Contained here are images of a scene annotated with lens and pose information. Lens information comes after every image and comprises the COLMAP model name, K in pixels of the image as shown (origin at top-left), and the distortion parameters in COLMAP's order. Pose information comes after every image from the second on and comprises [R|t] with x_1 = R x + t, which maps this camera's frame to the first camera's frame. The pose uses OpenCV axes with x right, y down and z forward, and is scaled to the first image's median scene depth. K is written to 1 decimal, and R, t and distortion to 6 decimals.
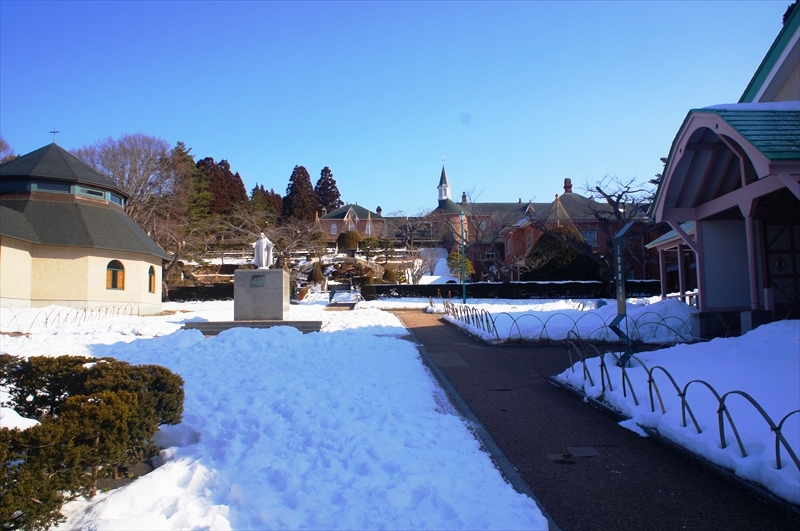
lens RADIAL K [[625.3, 0, 400.0], [0, 625.3, 265.5], [0, 0, 1]] dist [-0.177655, 0.153983]
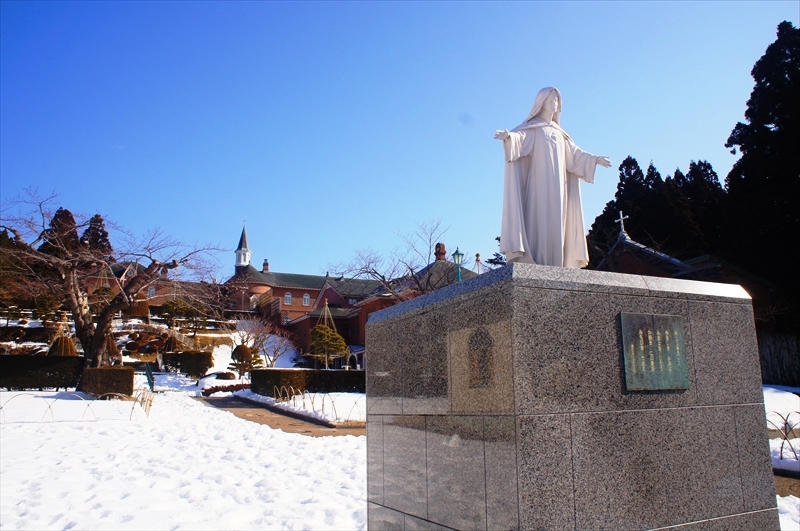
lens RADIAL K [[625.3, 0, 400.0], [0, 625.3, 265.5], [0, 0, 1]] dist [-0.177655, 0.153983]
pose [[0.920992, 0.086517, 0.379854, -0.056275], [-0.035695, 0.989668, -0.138865, 0.004249], [-0.387943, 0.114335, 0.914564, 0.148570]]
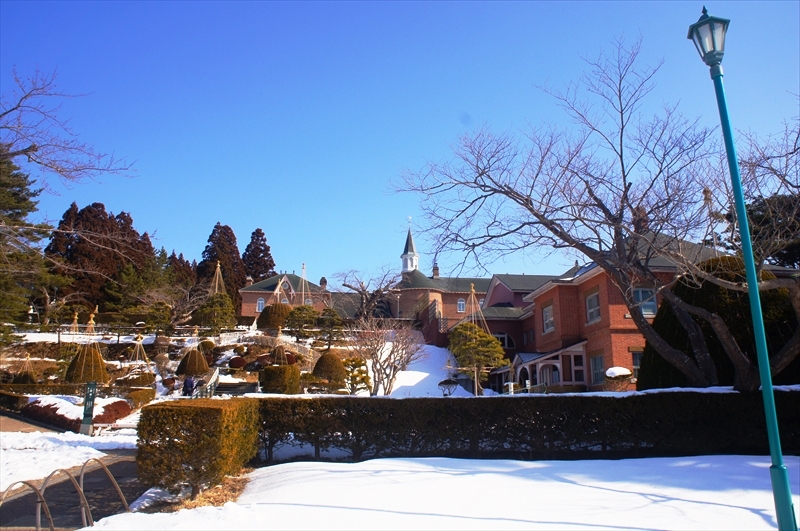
lens RADIAL K [[625.3, 0, 400.0], [0, 625.3, 265.5], [0, 0, 1]] dist [-0.177655, 0.153983]
pose [[0.996362, 0.030231, 0.079681, -0.002305], [-0.017535, 0.987686, -0.155465, 0.006071], [-0.083400, 0.153503, 0.984622, 0.263294]]
